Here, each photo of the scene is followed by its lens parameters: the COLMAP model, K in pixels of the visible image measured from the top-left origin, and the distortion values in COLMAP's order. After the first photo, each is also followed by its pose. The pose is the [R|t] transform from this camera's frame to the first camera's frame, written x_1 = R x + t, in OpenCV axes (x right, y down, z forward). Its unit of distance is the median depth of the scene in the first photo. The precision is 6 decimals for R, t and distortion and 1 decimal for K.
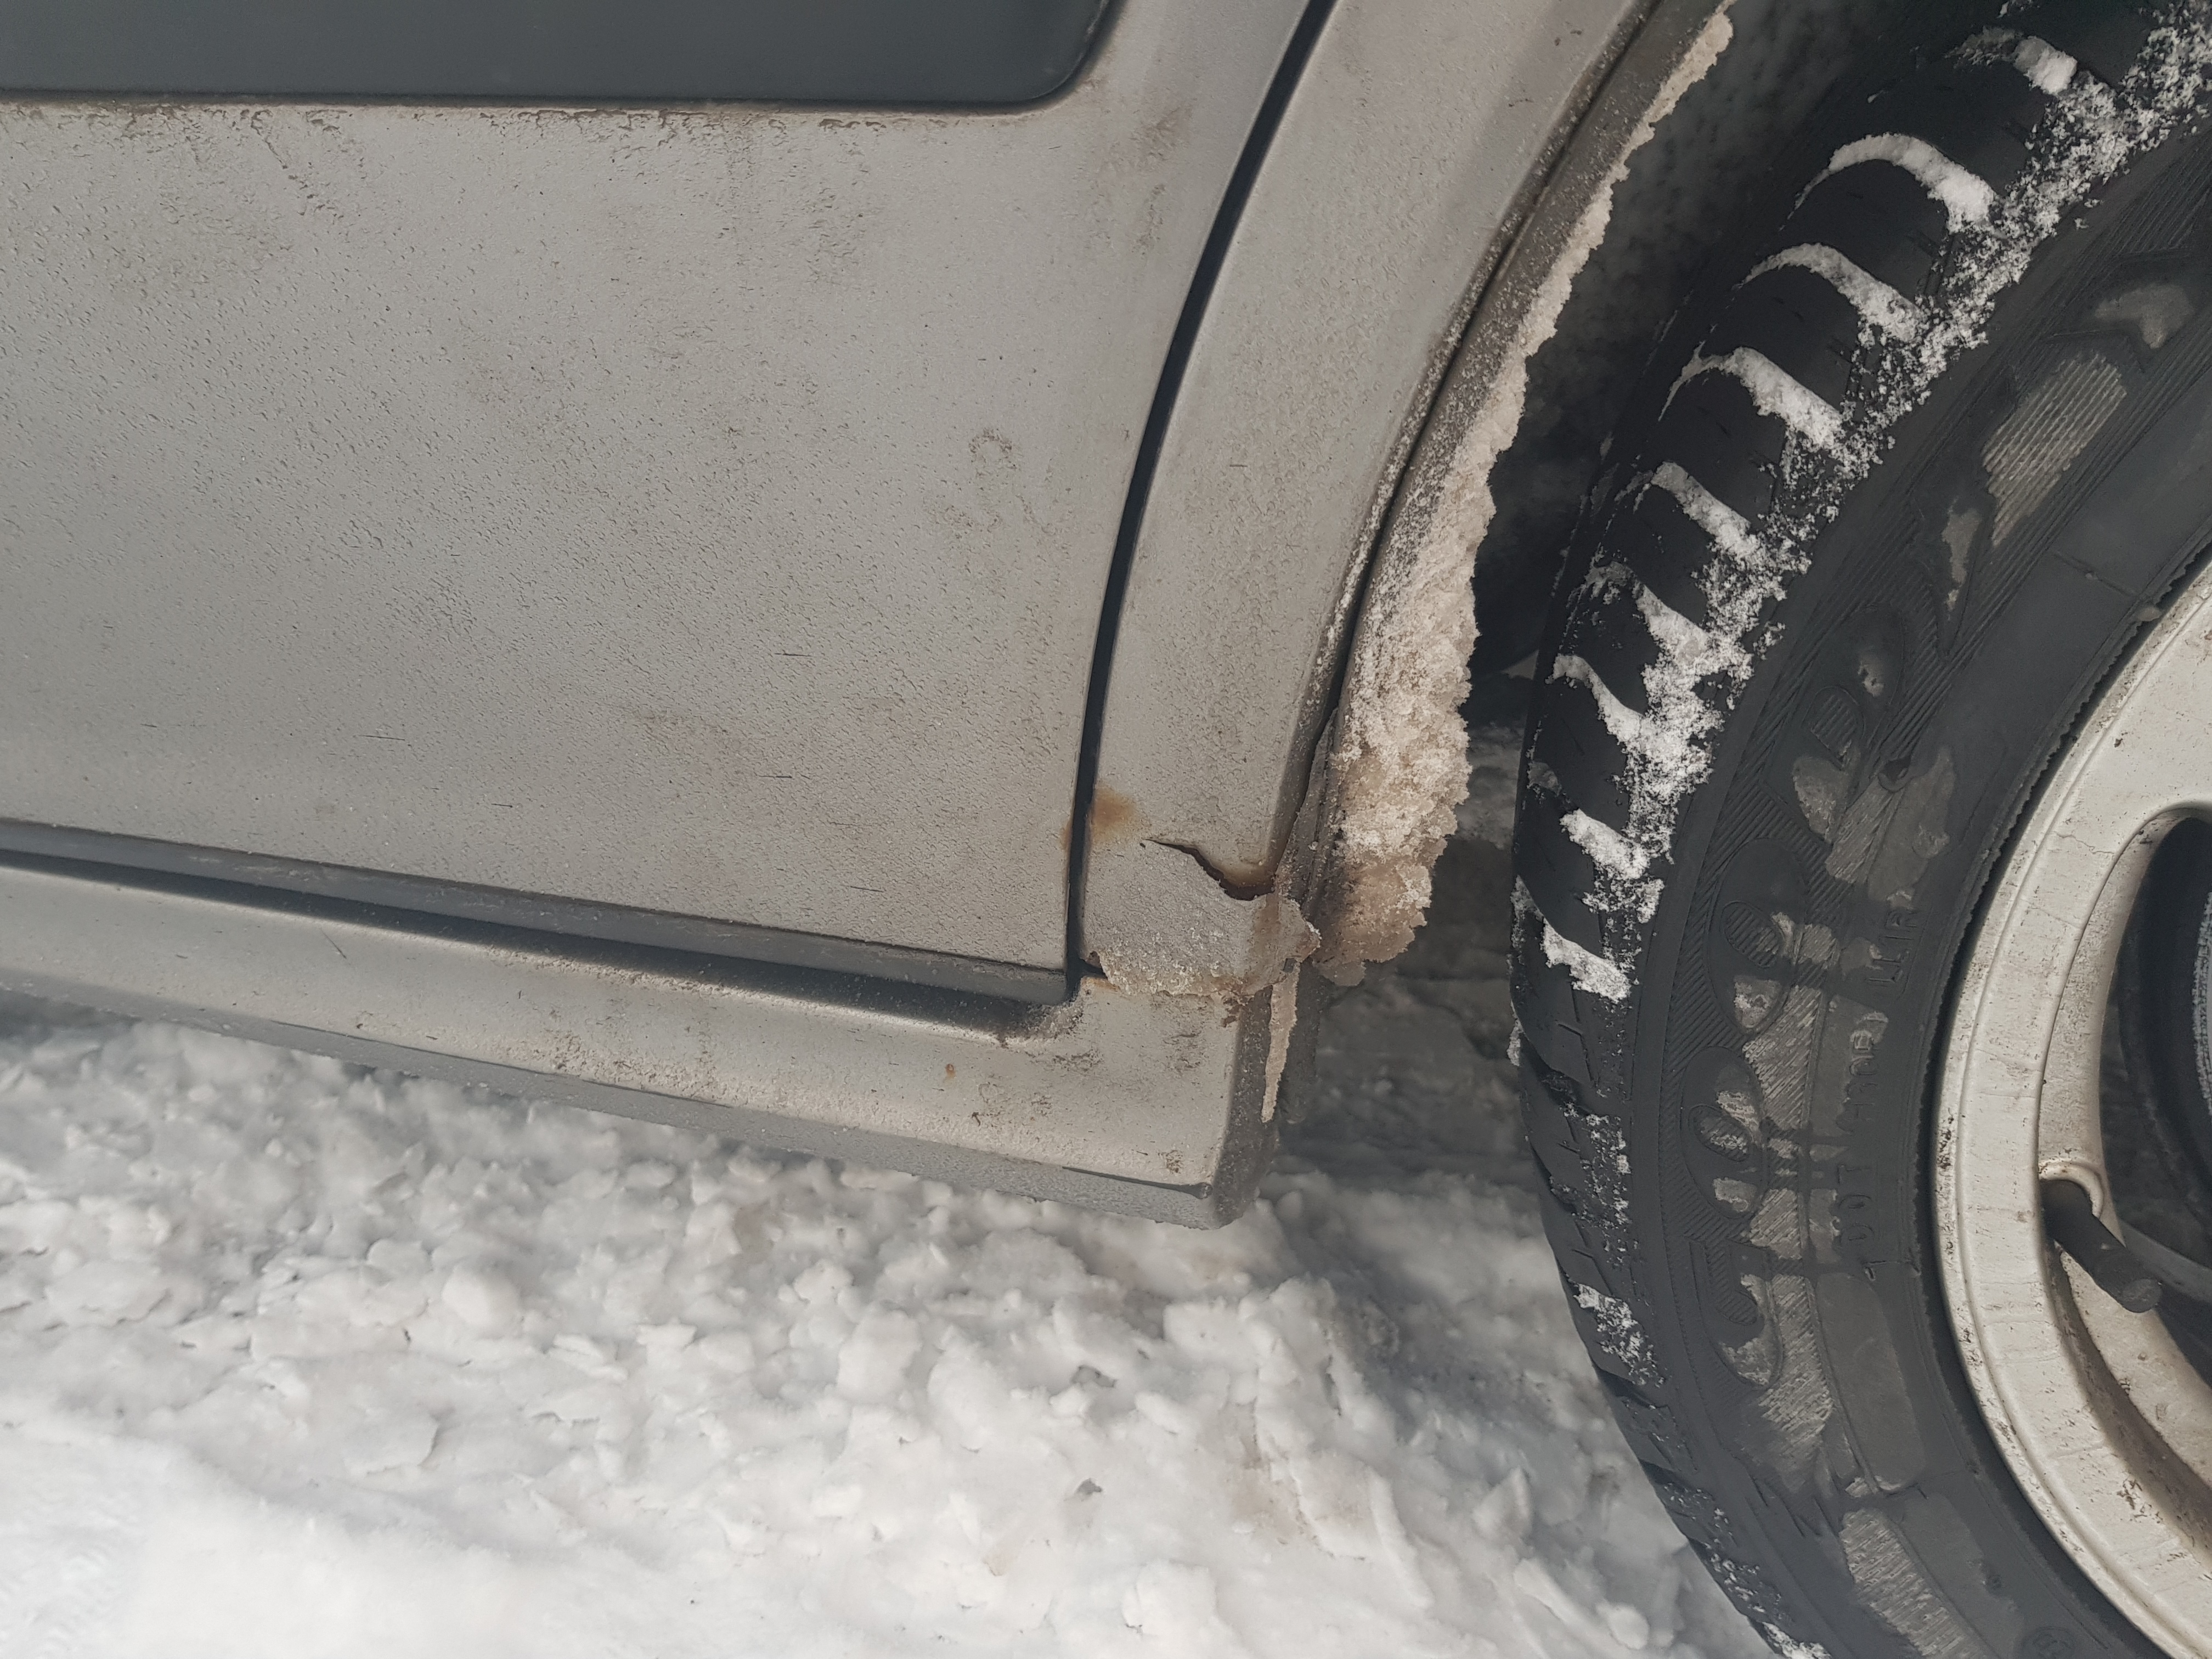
lens RADIAL K [[1719.9, 0, 1106.0], [0, 1719.9, 829.5], [0, 0, 1]] dist [-0.037685, -0.003435]
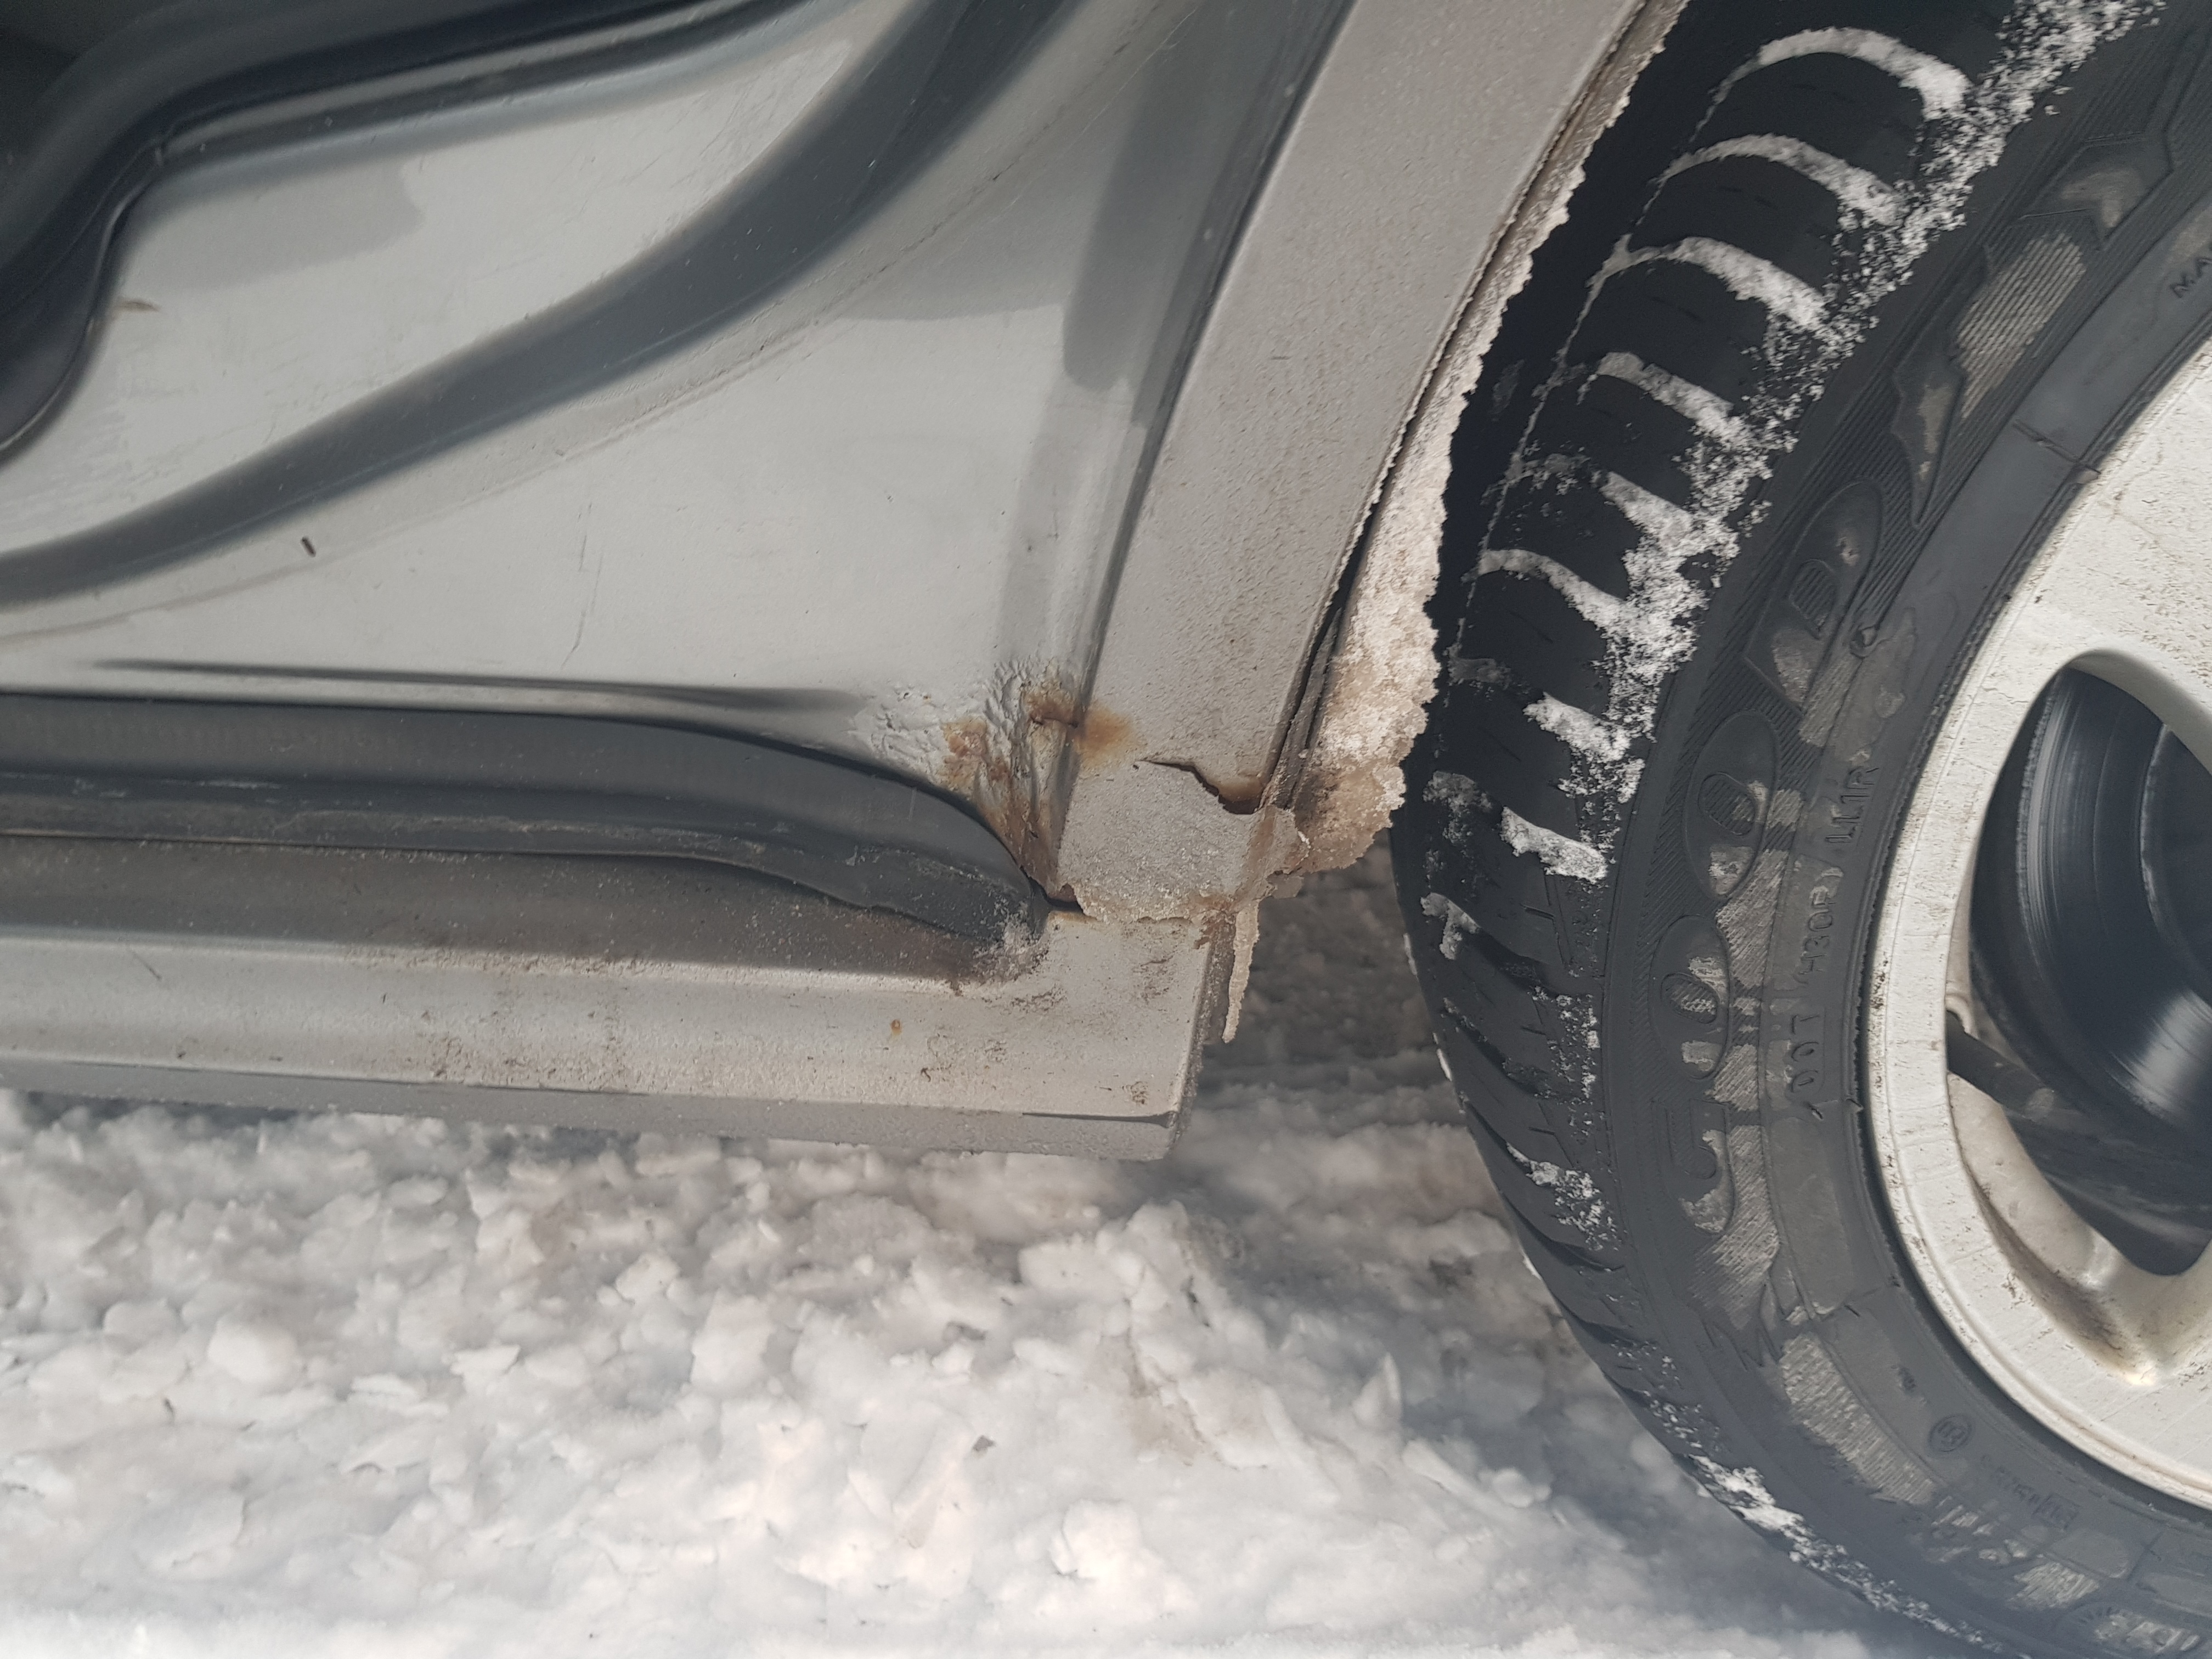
lens RADIAL K [[1719.9, 0, 1106.0], [0, 1719.9, 829.5], [0, 0, 1]] dist [-0.037685, -0.003435]
pose [[0.968376, -0.086671, 0.233957, -0.206925], [0.079345, 0.996022, 0.040563, 0.003636], [-0.236542, -0.020717, 0.971400, 0.064880]]
